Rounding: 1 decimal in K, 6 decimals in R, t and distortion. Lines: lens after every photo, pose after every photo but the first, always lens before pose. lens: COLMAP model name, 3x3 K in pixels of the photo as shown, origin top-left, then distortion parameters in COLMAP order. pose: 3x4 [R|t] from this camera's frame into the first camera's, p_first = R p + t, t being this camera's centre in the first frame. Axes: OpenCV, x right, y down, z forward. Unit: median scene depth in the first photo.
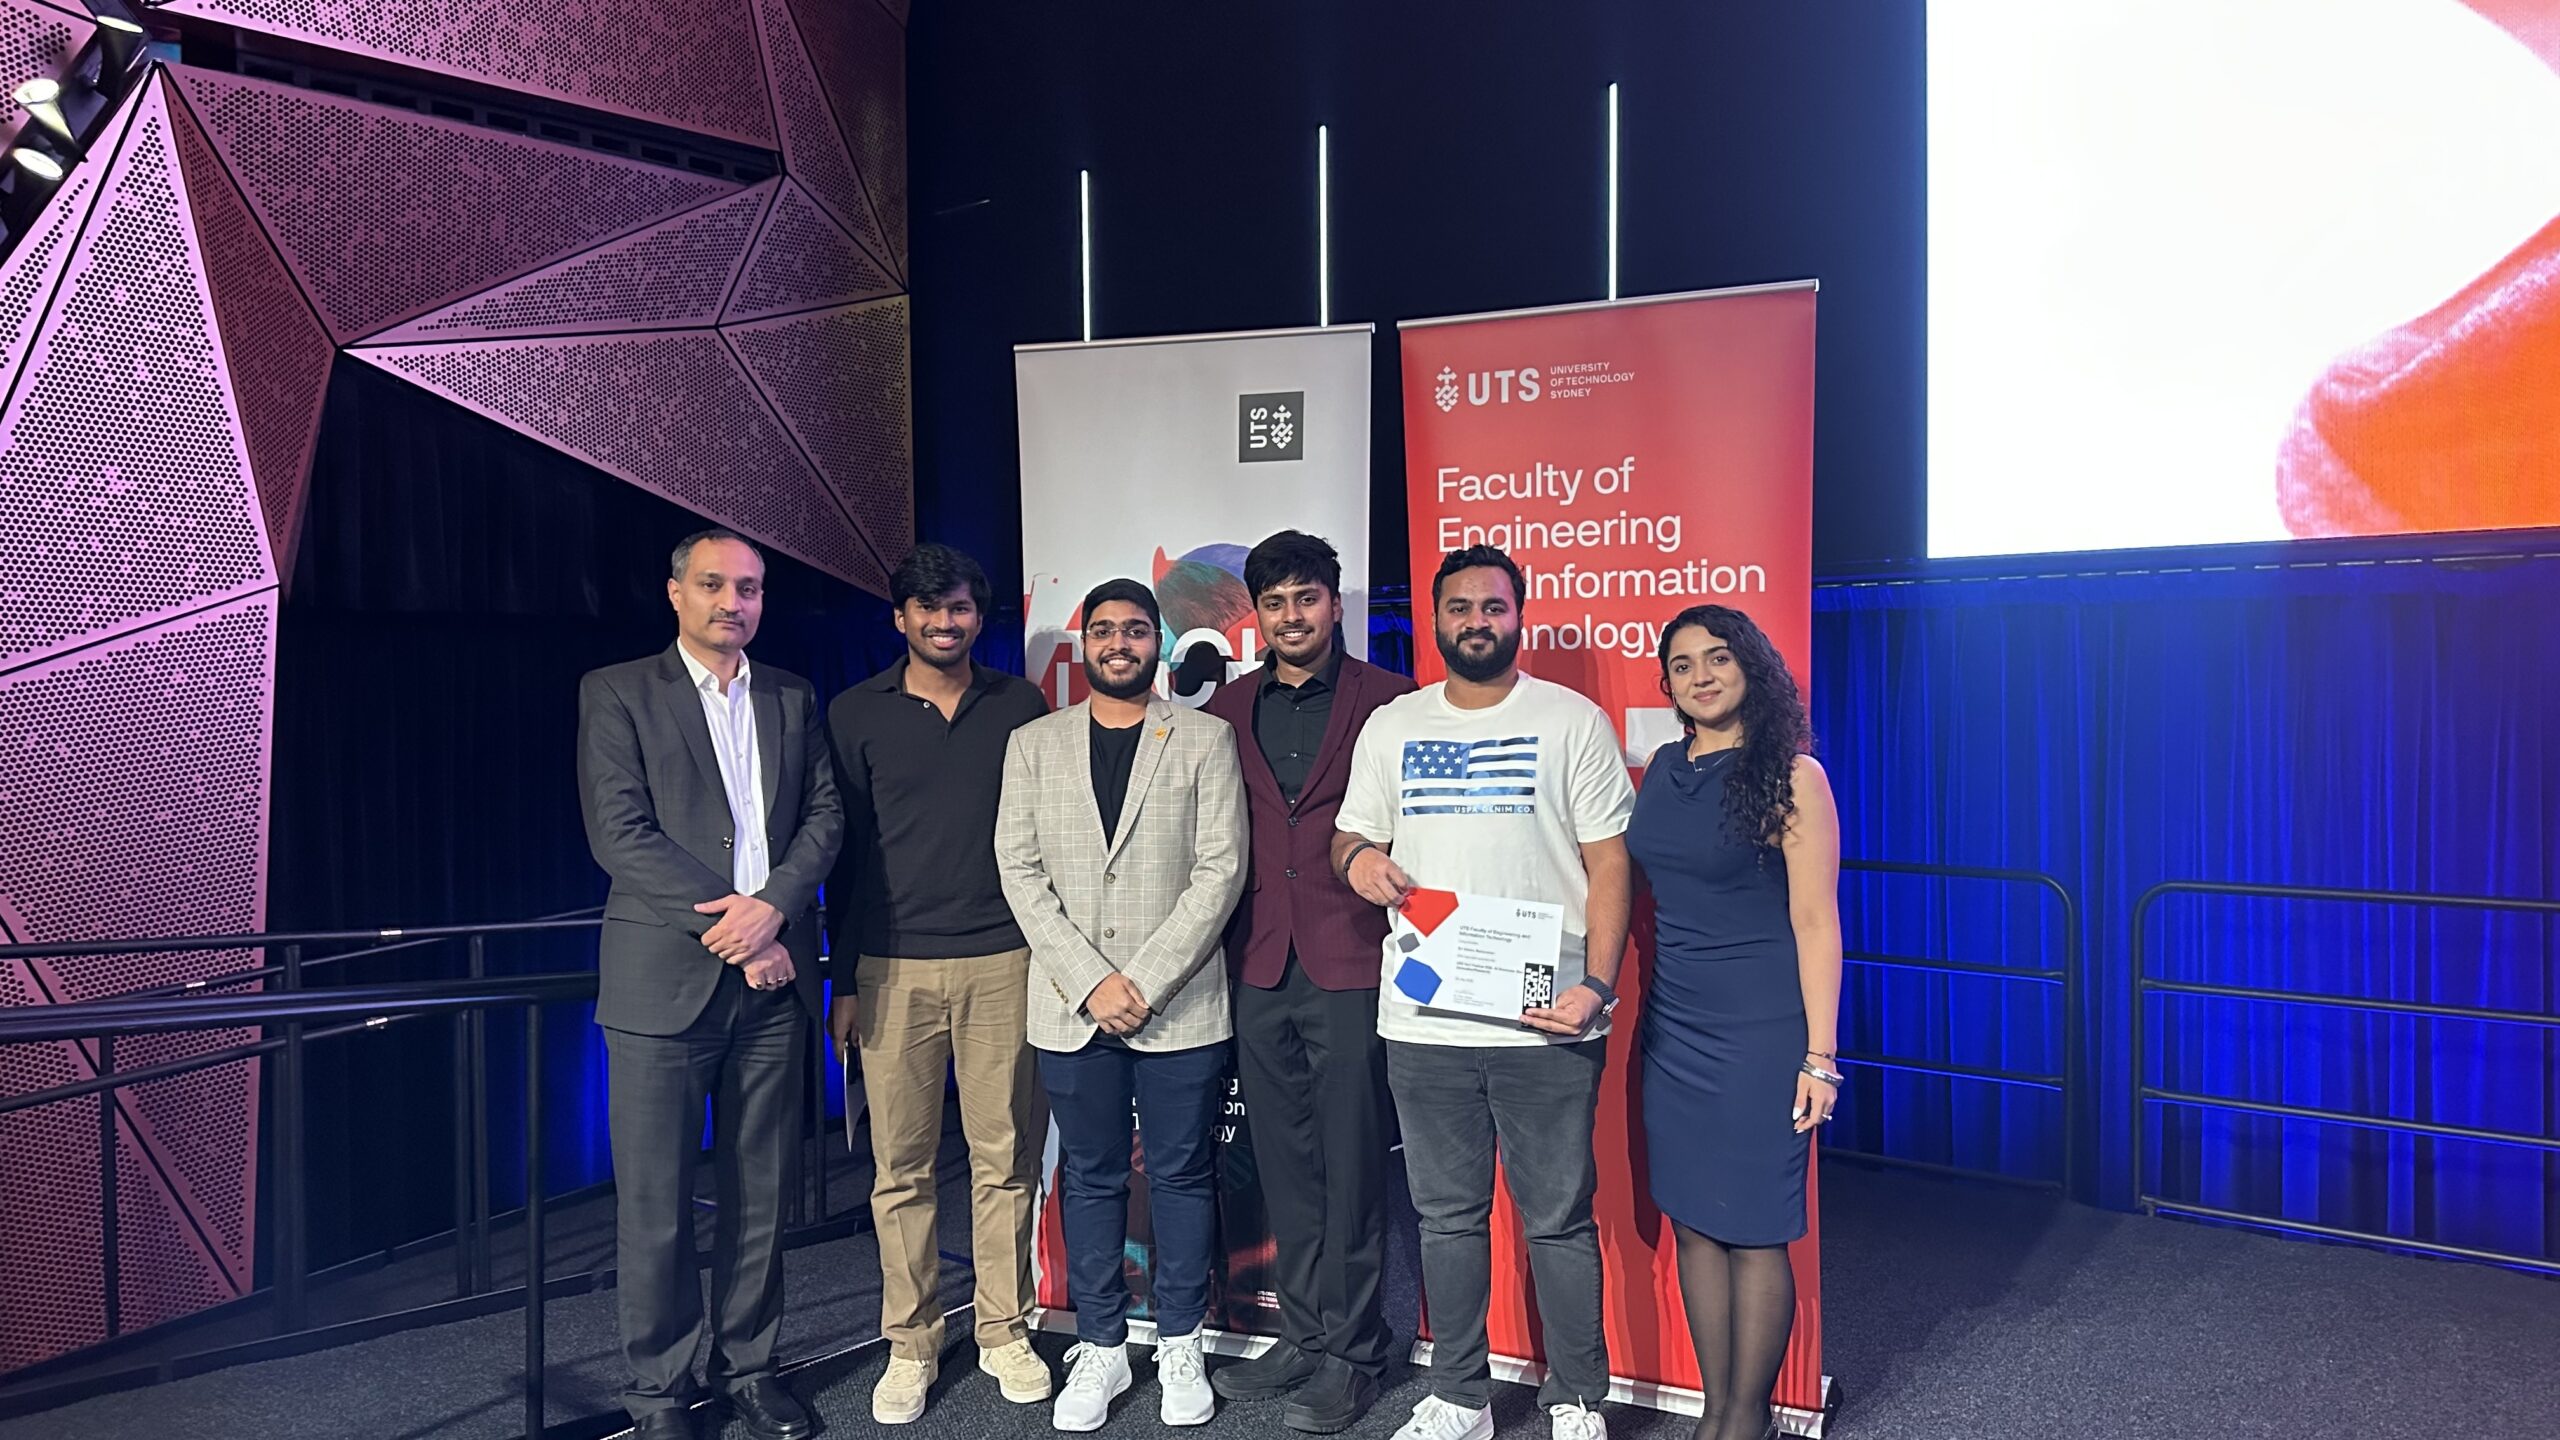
lens RADIAL K [[1879.3, 0, 1248.5], [0, 1879.3, 717.2], [0, 0, 1]] dist [0.050089, -0.060509]
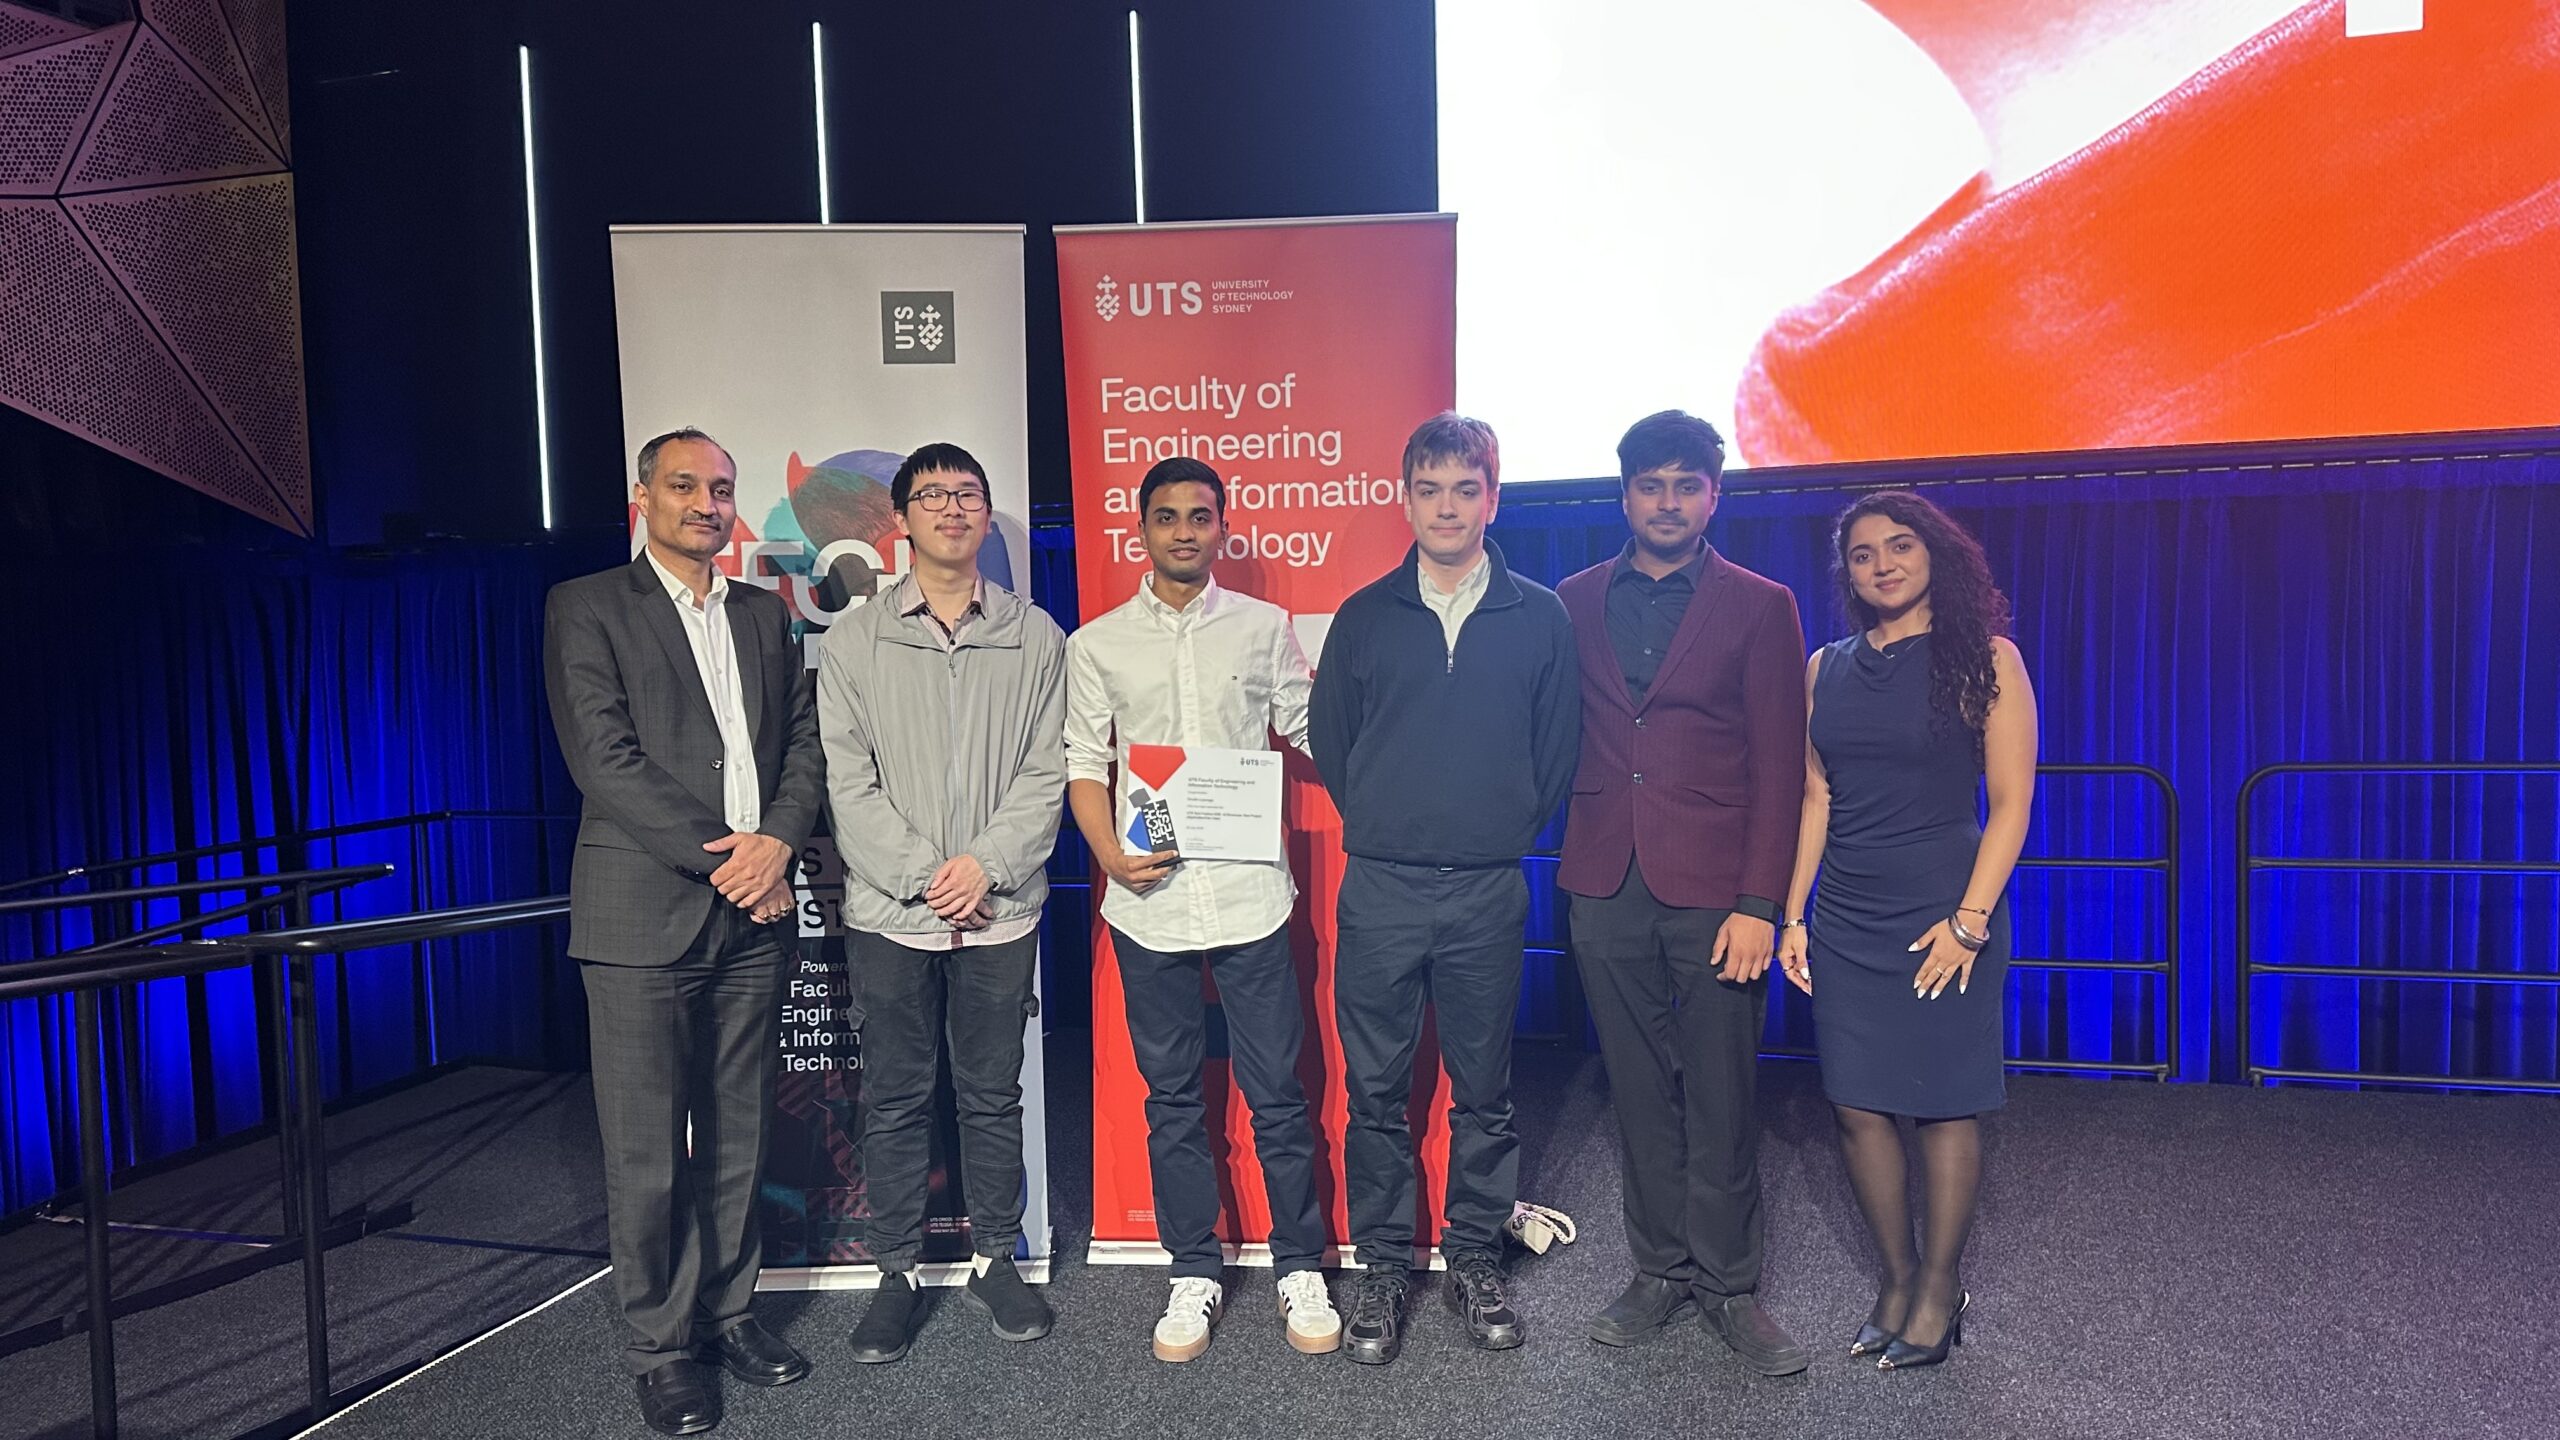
lens RADIAL K [[1879.3, 0, 1263.6], [0, 1879.3, 725.0], [0, 0, 1]] dist [0.050089, -0.060509]
pose [[0.931007, -0.036706, 0.363152, -0.153316], [0.024474, 0.998969, 0.038227, 0.012342], [-0.364181, -0.026702, 0.930945, 0.028032]]
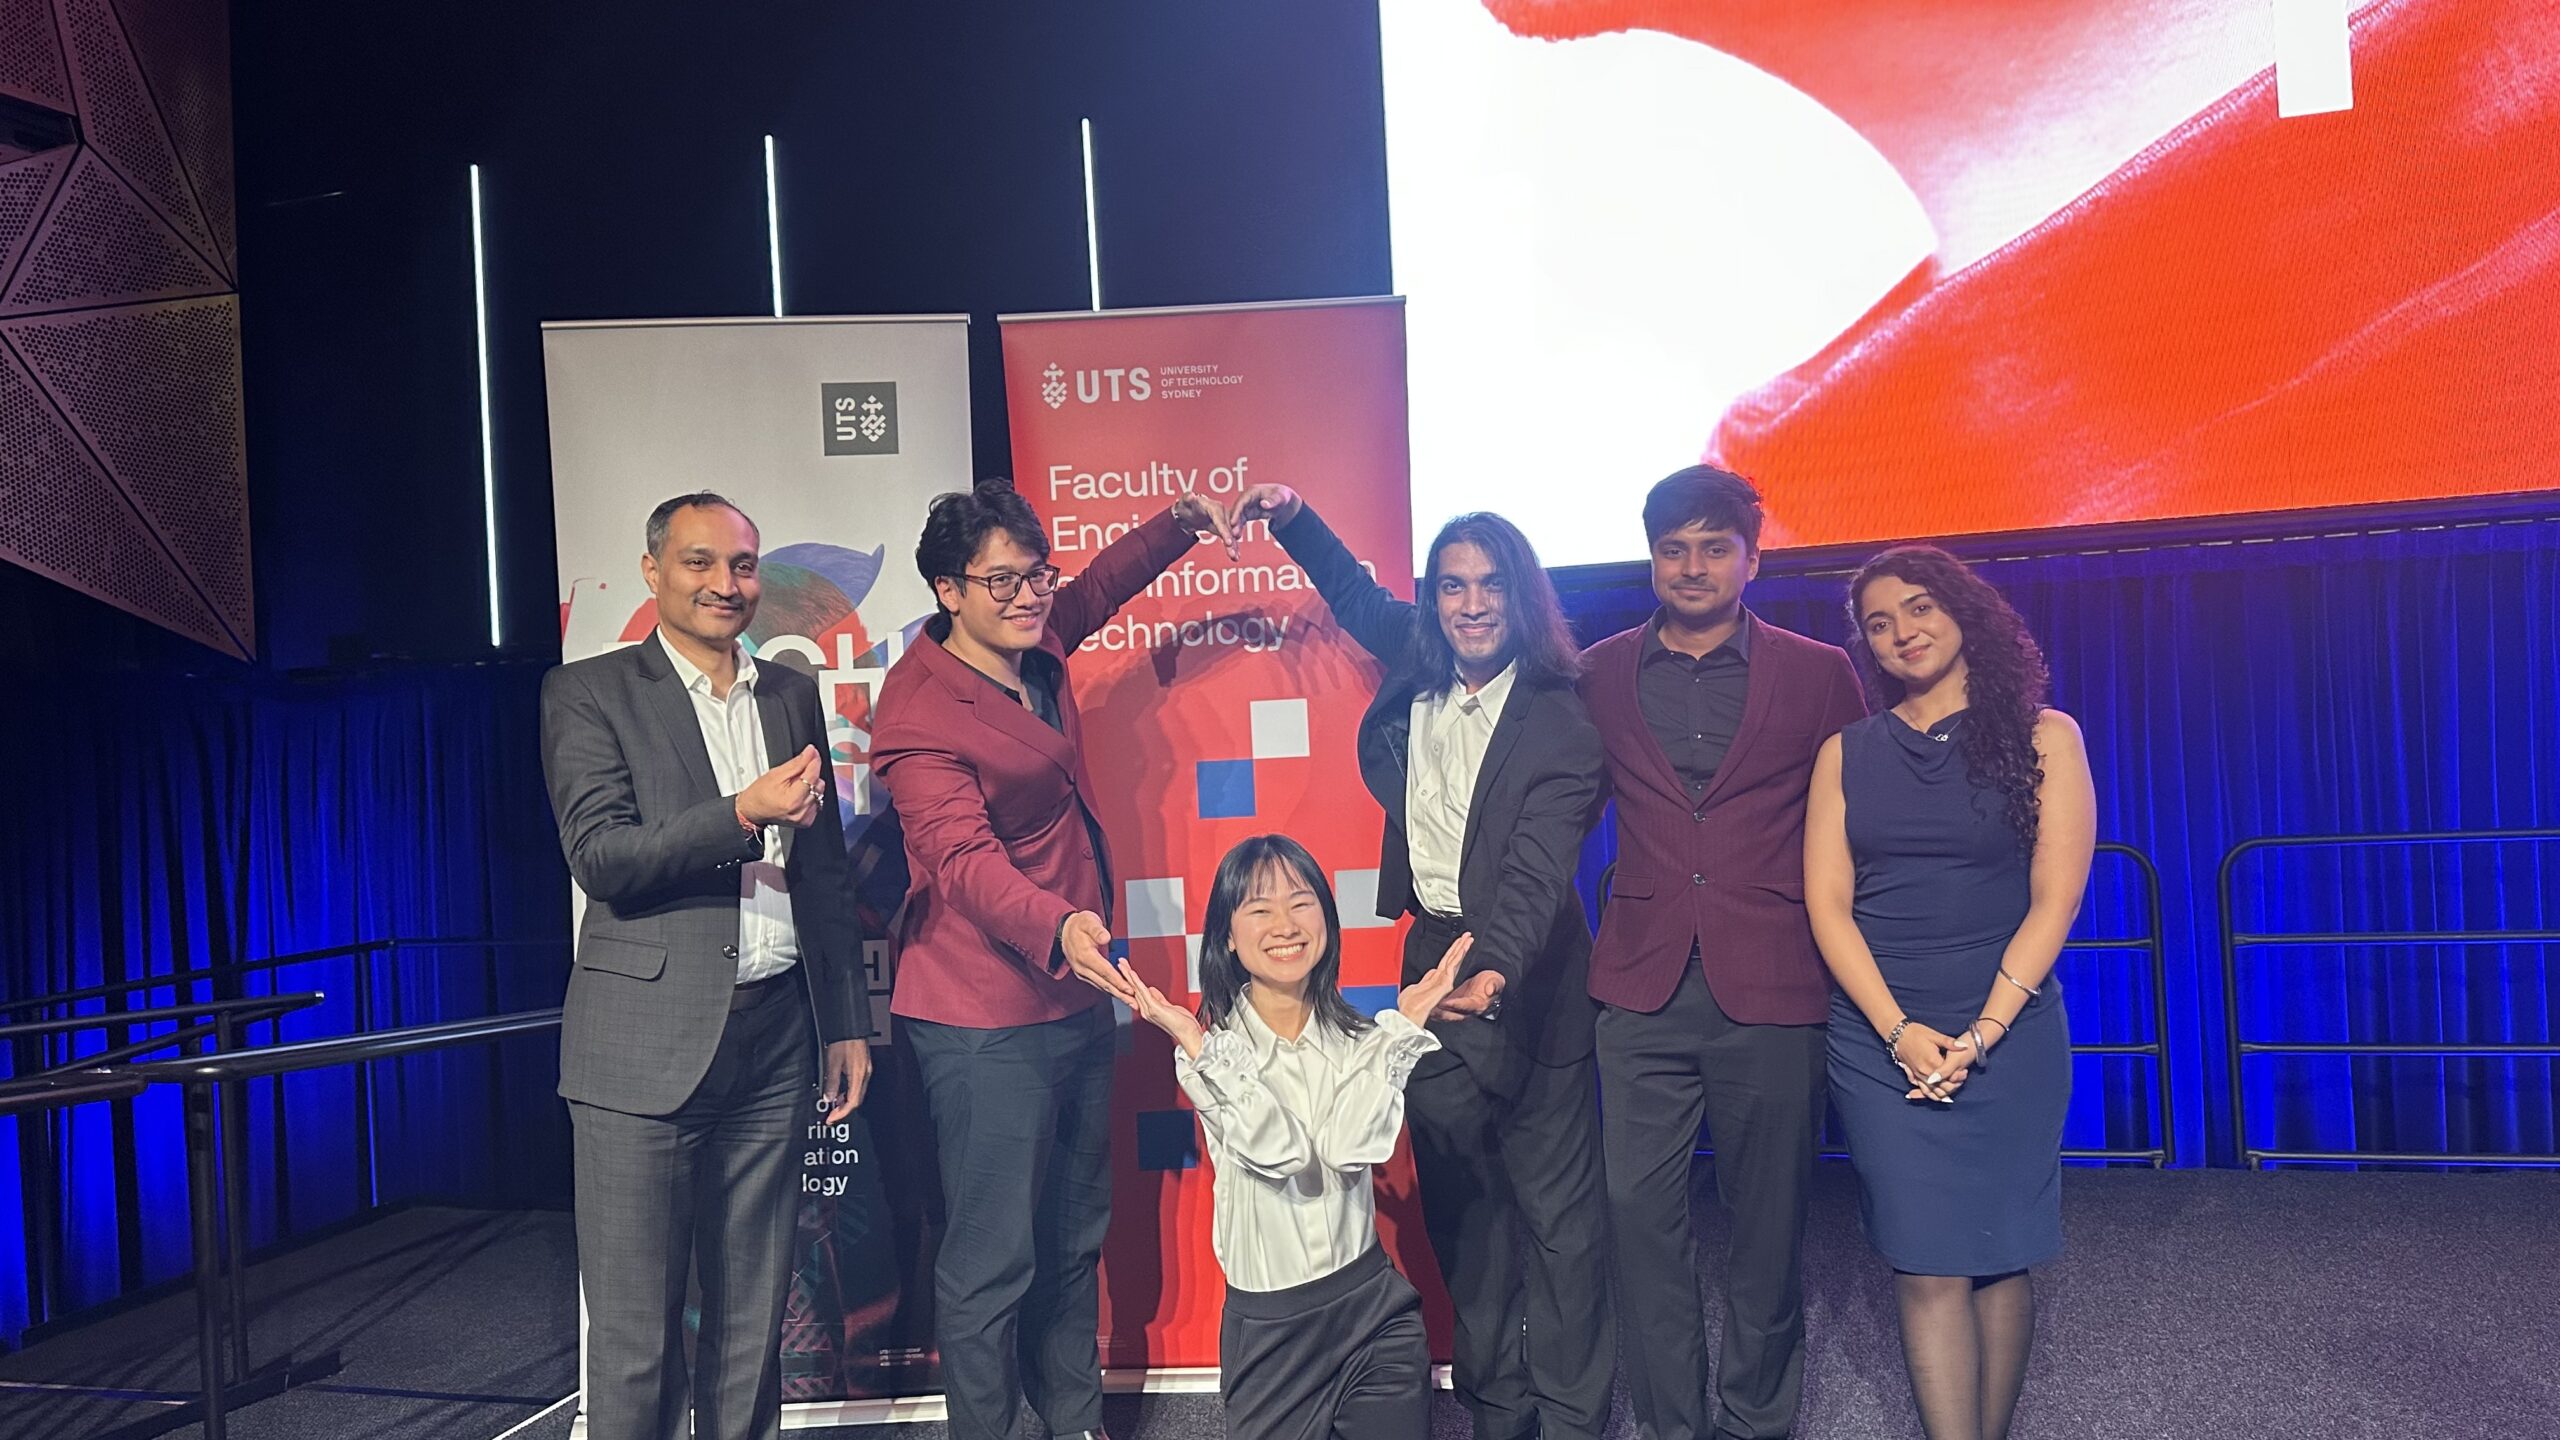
lens RADIAL K [[1879.3, 0, 1292.6], [0, 1879.3, 710.6], [0, 0, 1]] dist [0.050089, -0.060509]
pose [[0.920882, -0.032517, 0.388483, -0.135610], [0.048248, 0.998360, -0.030804, 0.025020], [-0.386844, 0.047111, 0.920941, 0.046056]]
